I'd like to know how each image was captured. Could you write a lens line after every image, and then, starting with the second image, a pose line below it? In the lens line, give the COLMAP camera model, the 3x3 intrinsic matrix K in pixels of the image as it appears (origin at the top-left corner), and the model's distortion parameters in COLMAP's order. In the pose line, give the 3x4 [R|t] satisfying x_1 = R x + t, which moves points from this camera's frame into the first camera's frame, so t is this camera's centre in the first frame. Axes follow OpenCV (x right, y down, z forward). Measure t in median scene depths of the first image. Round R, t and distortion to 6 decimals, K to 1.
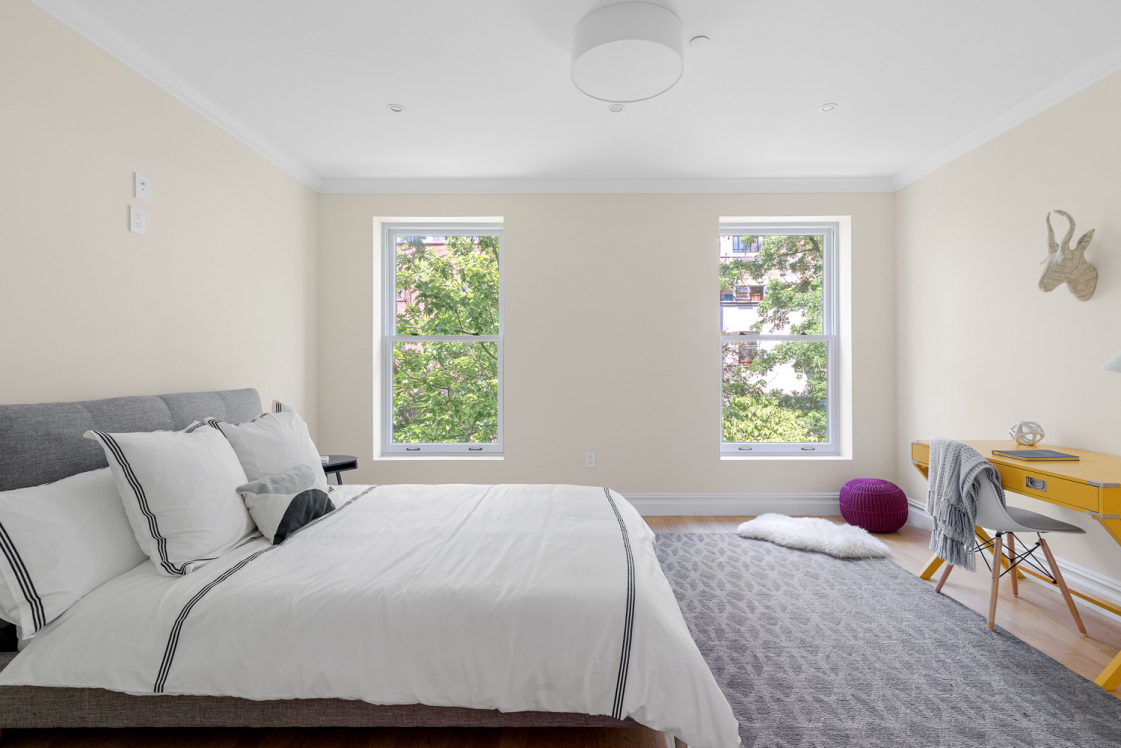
lens RADIAL K [[511.5, 0, 585.3], [0, 511.5, 368.3], [0, 0, 1]] dist [-0.013393, 0.000811]
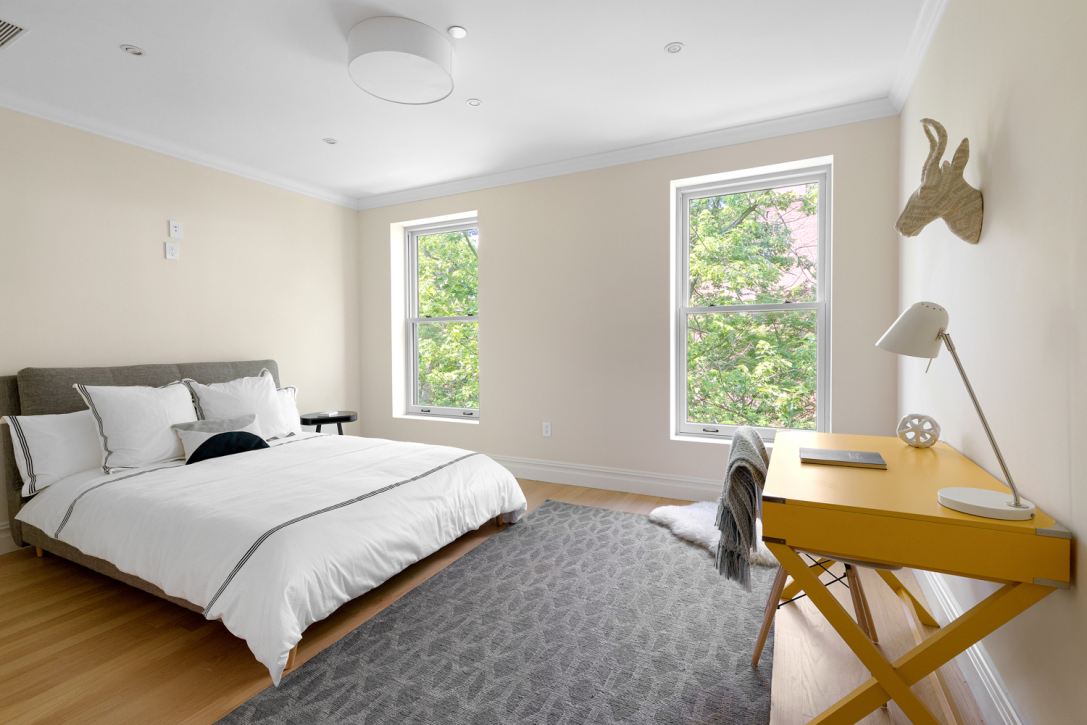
lens RADIAL K [[495.9, 0, 562.4], [0, 495.9, 345.8], [0, 0, 1]] dist [-0.013393, 0.000811]
pose [[0.900731, -0.004999, -0.434349, 0.787519], [0.009020, 0.999933, 0.007196, -0.001323], [0.434284, -0.010400, 0.900716, 0.146808]]
